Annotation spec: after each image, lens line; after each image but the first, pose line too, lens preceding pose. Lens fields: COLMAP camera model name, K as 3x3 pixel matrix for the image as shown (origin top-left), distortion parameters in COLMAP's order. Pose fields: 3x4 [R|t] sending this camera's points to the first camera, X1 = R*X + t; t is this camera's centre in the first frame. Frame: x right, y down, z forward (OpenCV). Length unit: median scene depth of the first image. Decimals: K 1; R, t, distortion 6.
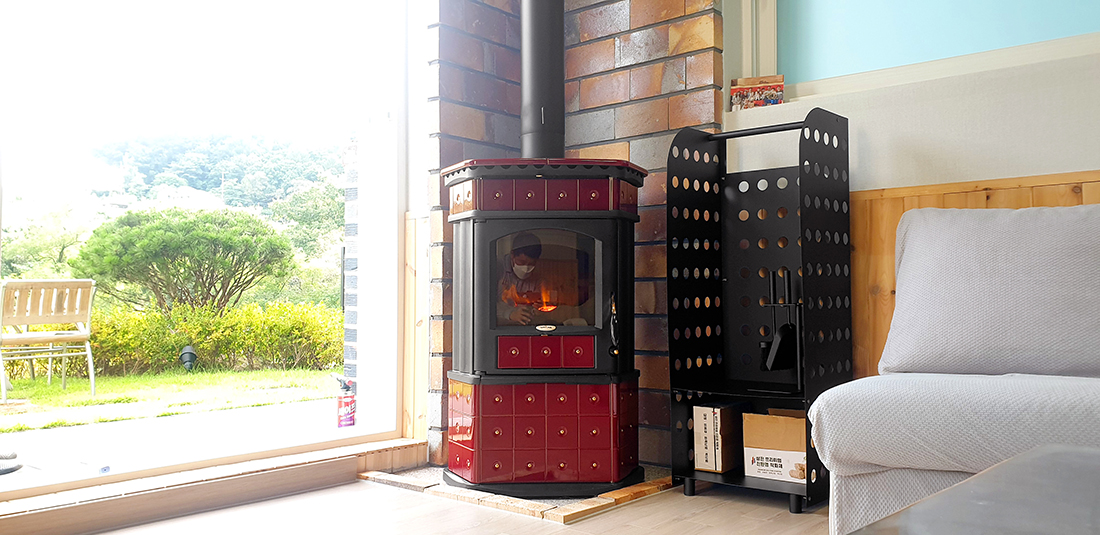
lens RADIAL K [[839.8, 0, 510.4], [0, 839.8, 223.4], [0, 0, 1]] dist [0.056829, -0.000696]
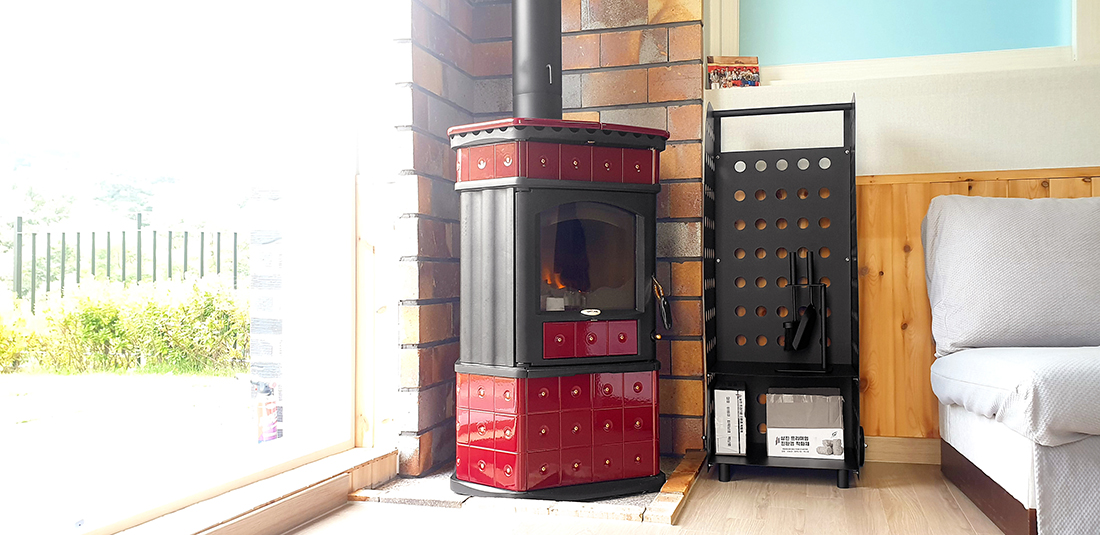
lens RADIAL K [[884.6, 0, 477.4], [0, 884.6, 229.8], [0, 0, 1]] dist [0.051229, -0.005472]
pose [[0.905068, 0.023472, 0.424618, -0.422200], [-0.036244, 0.999100, 0.022023, 0.017850], [-0.423719, -0.035322, 0.905105, 0.176986]]
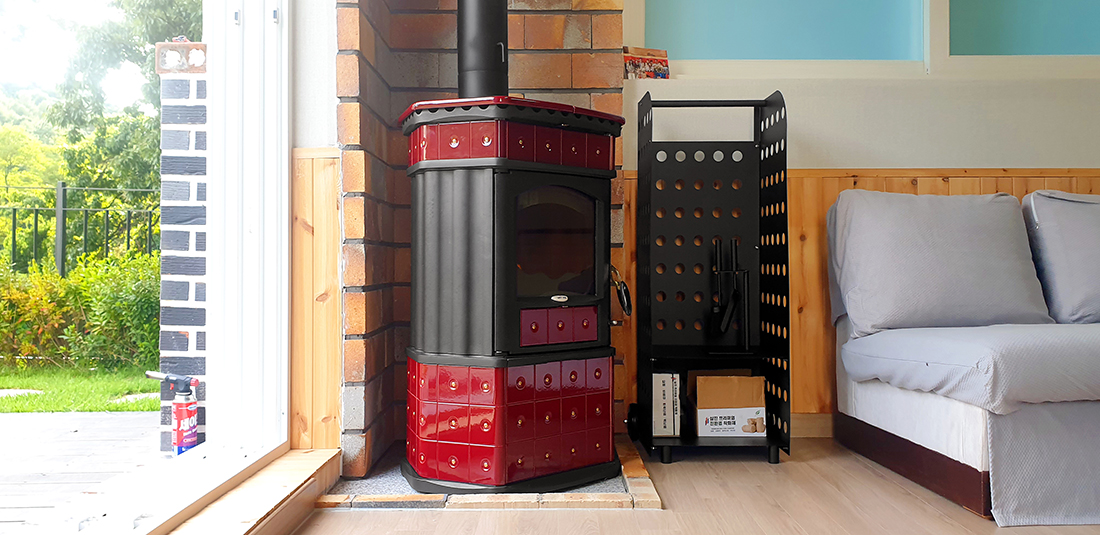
lens RADIAL K [[909.7, 0, 454.3], [0, 909.7, 214.0], [0, 0, 1]] dist [0.062035, -0.008798]
pose [[0.748605, 0.042041, 0.661682, -0.605885], [-0.060877, 0.998130, 0.005457, 0.033851], [-0.660216, -0.044366, 0.749764, 0.322356]]
